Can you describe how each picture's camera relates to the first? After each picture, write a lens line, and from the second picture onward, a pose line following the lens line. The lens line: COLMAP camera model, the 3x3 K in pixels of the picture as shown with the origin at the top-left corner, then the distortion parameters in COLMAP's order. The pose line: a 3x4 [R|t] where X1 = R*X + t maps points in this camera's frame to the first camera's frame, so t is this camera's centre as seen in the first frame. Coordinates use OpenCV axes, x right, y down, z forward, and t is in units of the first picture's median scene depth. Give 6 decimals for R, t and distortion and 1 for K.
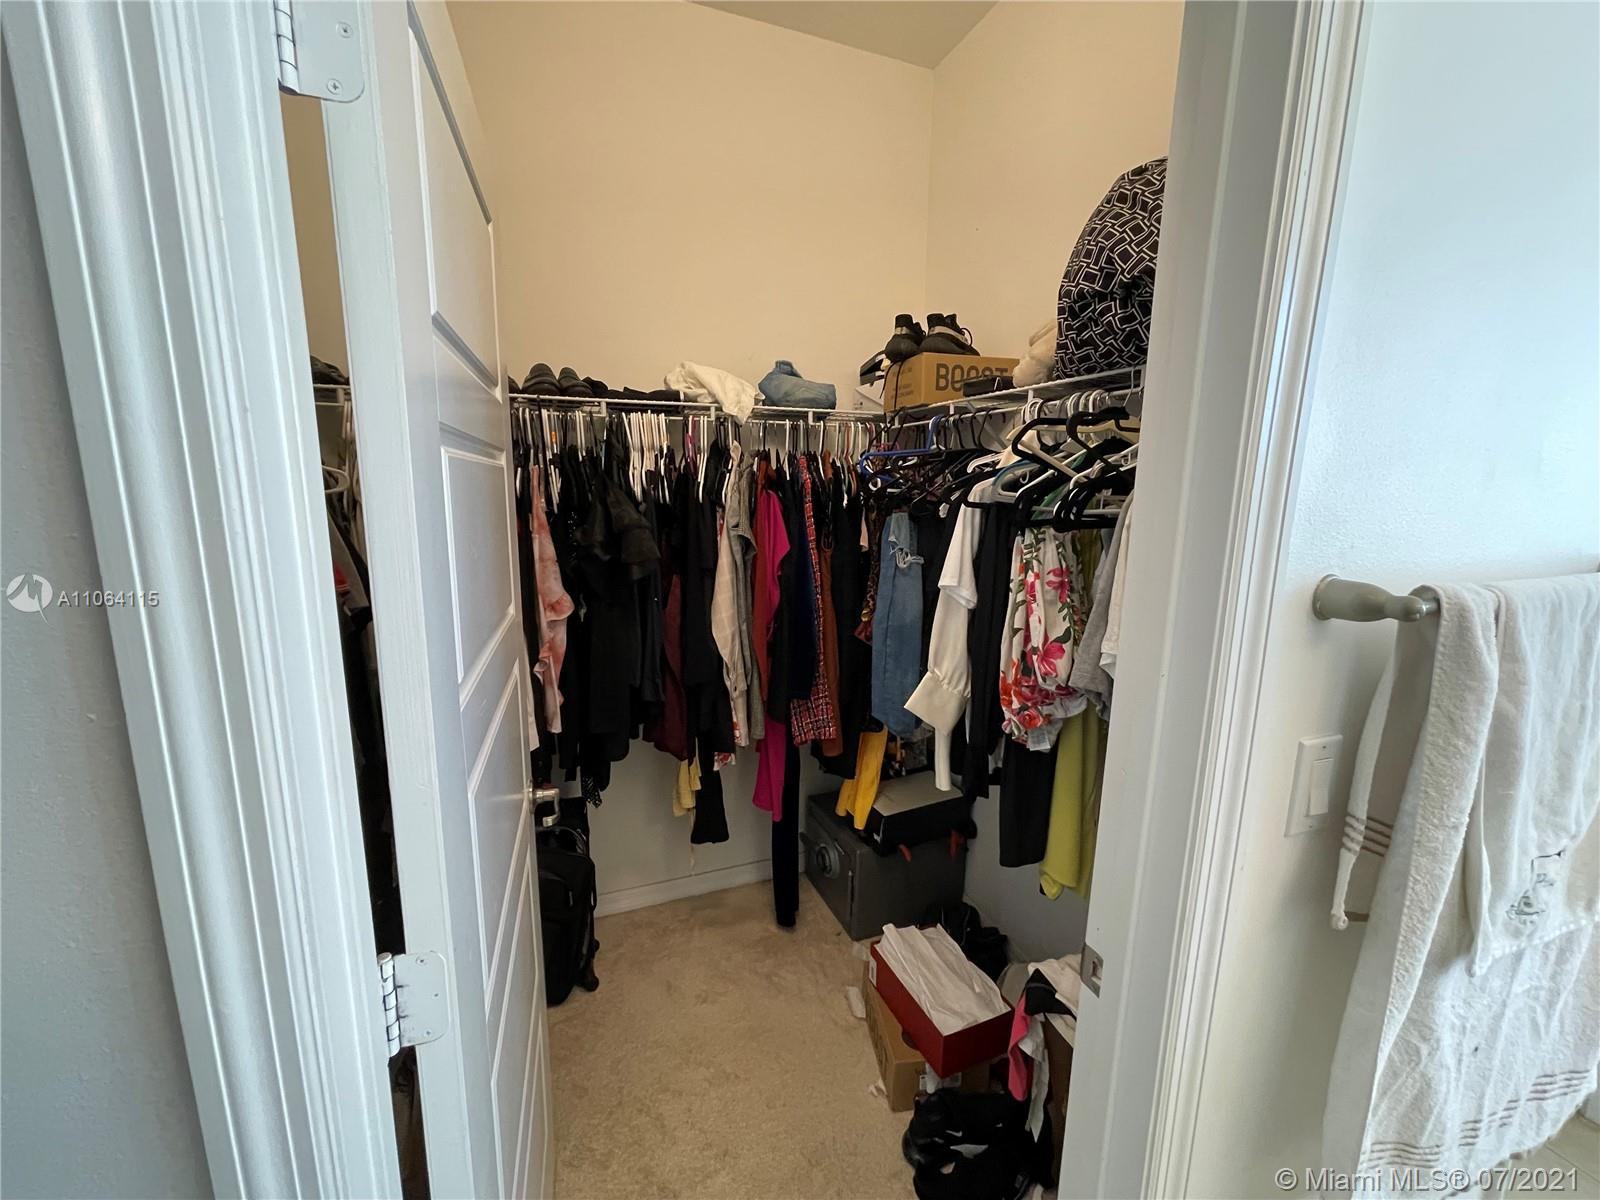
lens RADIAL K [[644.6, 0, 796.8], [0, 644.6, 602.0], [0, 0, 1]] dist [0.000114, 0.000295]
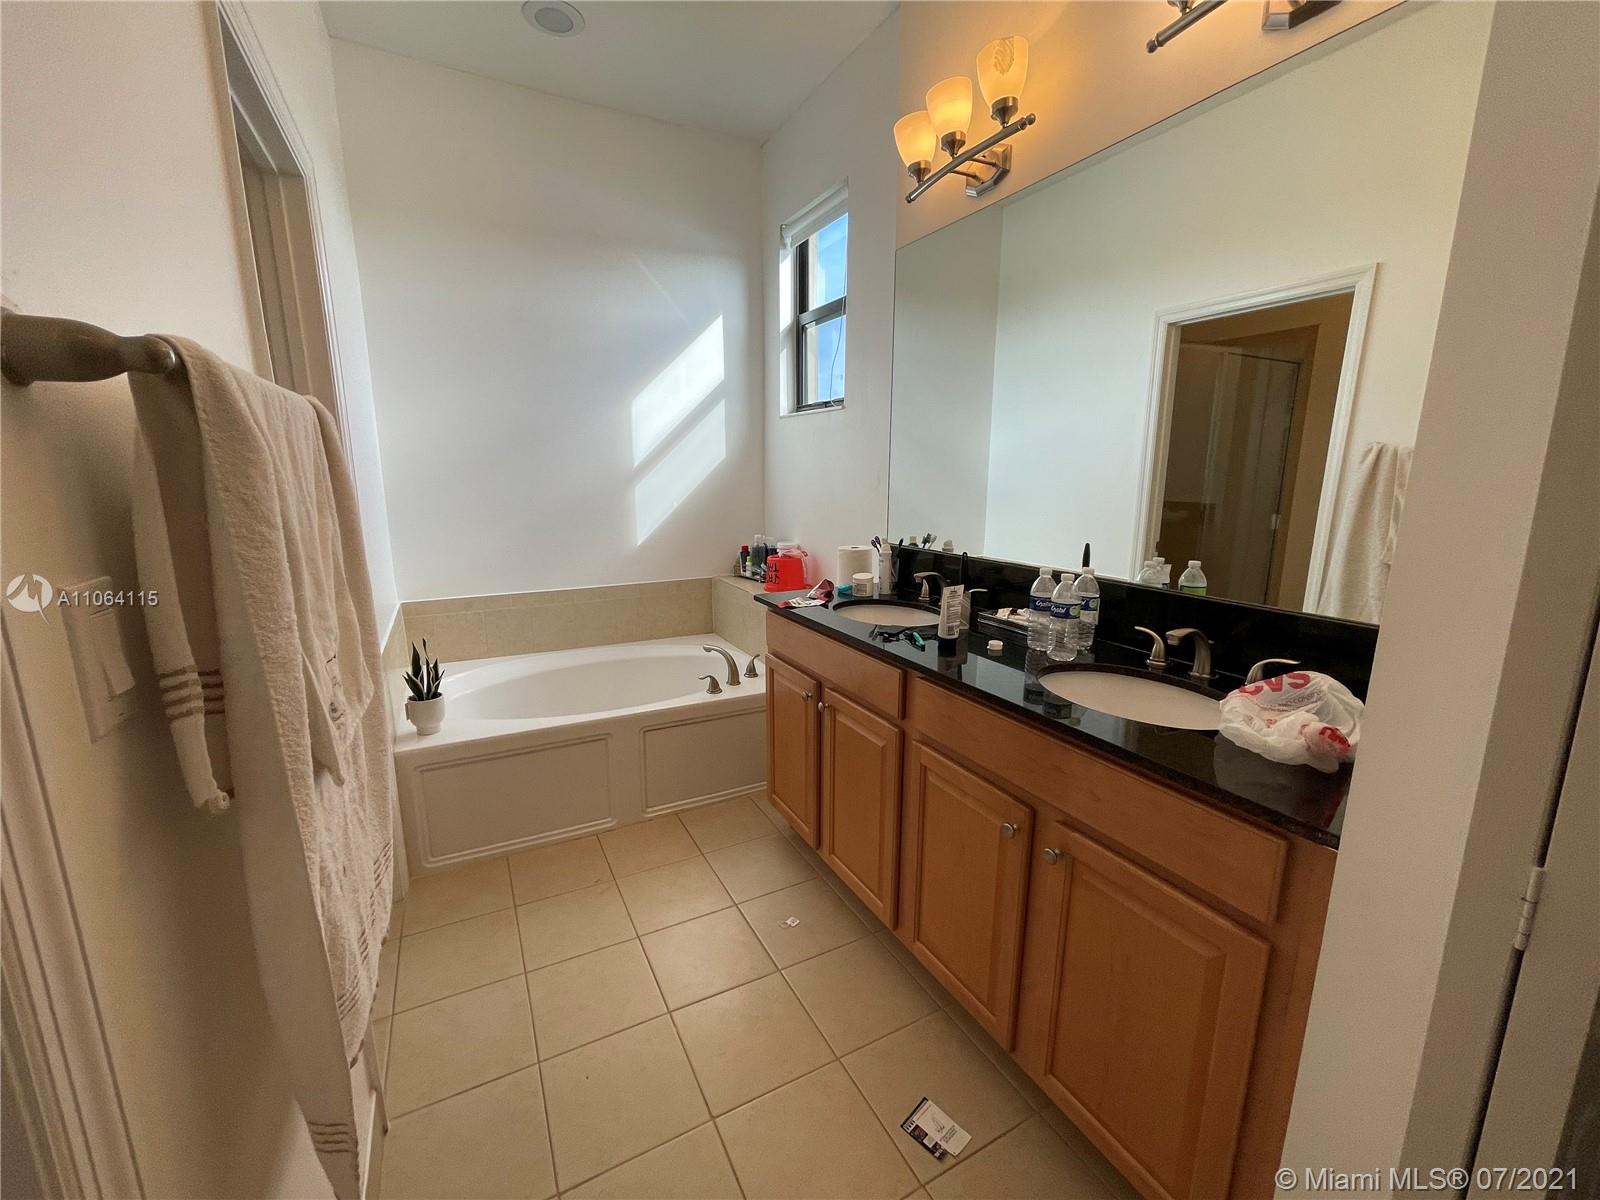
lens RADIAL K [[644.6, 0, 796.8], [0, 644.6, 602.0], [0, 0, 1]] dist [0.000114, 0.000295]
pose [[-0.123695, -0.202681, 0.971401, 0.071073], [0.182084, 0.957662, 0.223001, 0.228260], [-0.975472, 0.204461, -0.081553, 0.356272]]
